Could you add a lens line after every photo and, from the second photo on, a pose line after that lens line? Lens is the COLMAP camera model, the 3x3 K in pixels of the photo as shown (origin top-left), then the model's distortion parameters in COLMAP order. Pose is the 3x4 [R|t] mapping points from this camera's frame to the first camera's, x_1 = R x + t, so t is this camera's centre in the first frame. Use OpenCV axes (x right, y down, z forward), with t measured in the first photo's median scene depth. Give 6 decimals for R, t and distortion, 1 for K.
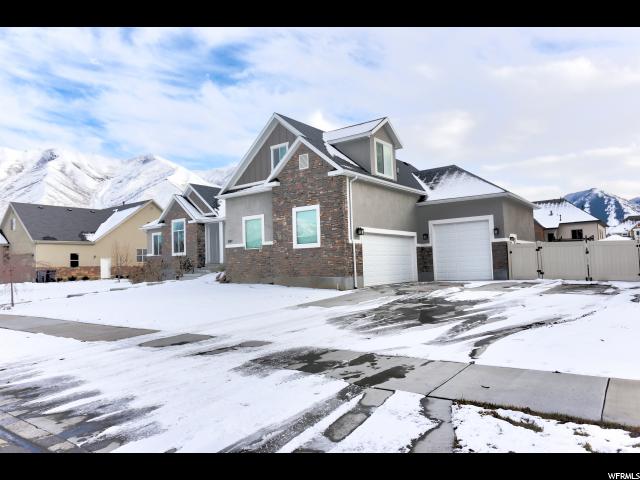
lens RADIAL K [[450.9, 0, 318.1], [0, 450.9, 240.6], [0, 0, 1]] dist [-0.071856, -0.006716]
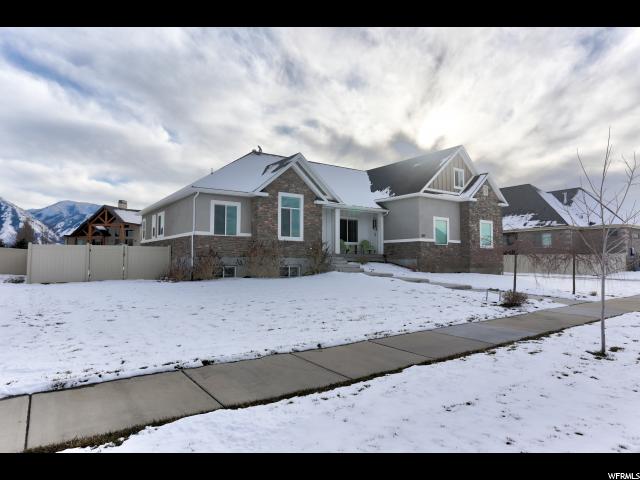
lens RADIAL K [[424.5, 0, 321.3], [0, 424.5, 244.6], [0, 0, 1]] dist [-0.017501, 0.008136]
pose [[0.273651, 0.076168, 0.958808, -1.368863], [-0.065306, 0.996030, -0.060486, 0.111831], [-0.959609, -0.046064, 0.277539, 1.019502]]
